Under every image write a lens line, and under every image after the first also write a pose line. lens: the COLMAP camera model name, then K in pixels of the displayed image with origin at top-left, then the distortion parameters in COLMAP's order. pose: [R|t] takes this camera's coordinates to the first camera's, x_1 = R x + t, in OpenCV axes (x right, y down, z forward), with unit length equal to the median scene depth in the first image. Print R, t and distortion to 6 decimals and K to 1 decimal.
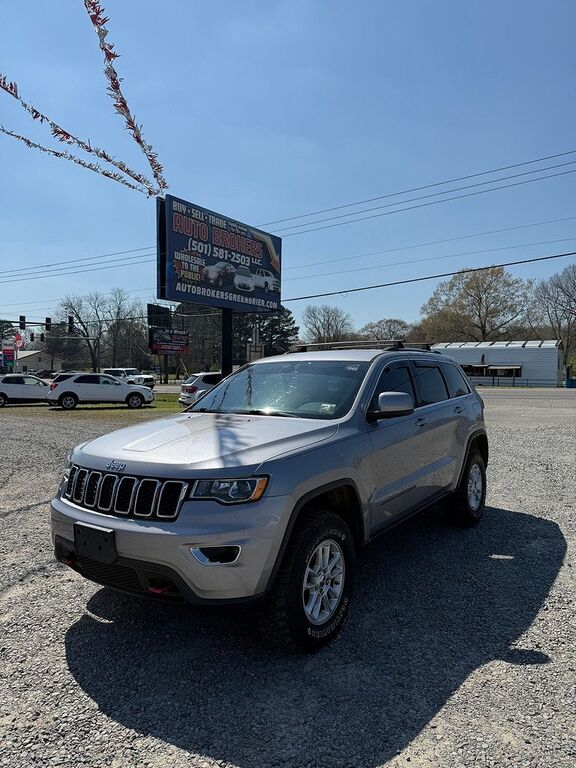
lens RADIAL K [[535.4, 0, 287.2], [0, 535.4, 386.4], [0, 0, 1]] dist [0.182855, -0.380272]
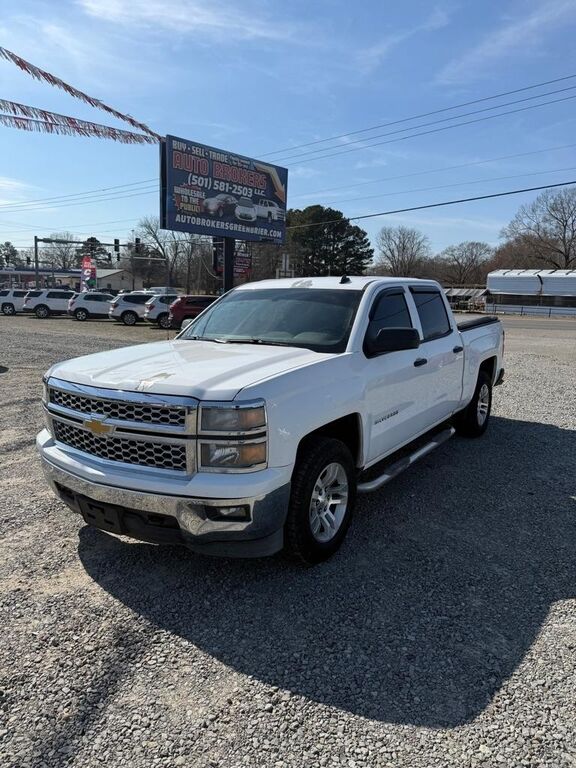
lens RADIAL K [[537.4, 0, 288.0], [0, 537.4, 384.0], [0, 0, 1]] dist [0.139240, -0.275523]
pose [[0.988620, 0.049868, -0.141925, 0.125744], [-0.030237, 0.990074, 0.137256, -0.001419], [0.147361, -0.131402, 0.980315, -0.083734]]
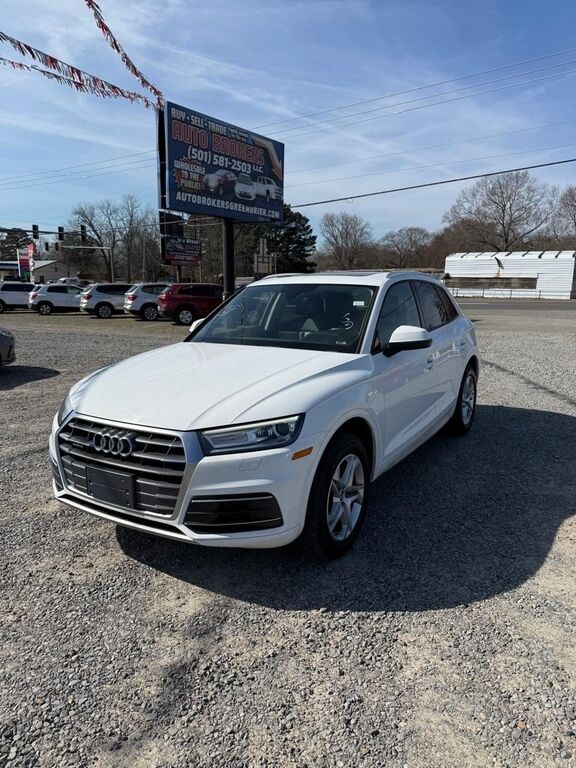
lens RADIAL K [[537.4, 0, 288.0], [0, 537.4, 384.0], [0, 0, 1]] dist [0.139240, -0.275523]
pose [[0.999473, 0.009218, -0.031120, 0.024231], [-0.004263, 0.987797, 0.155689, 0.002953], [0.032175, -0.155475, 0.987316, -0.038693]]
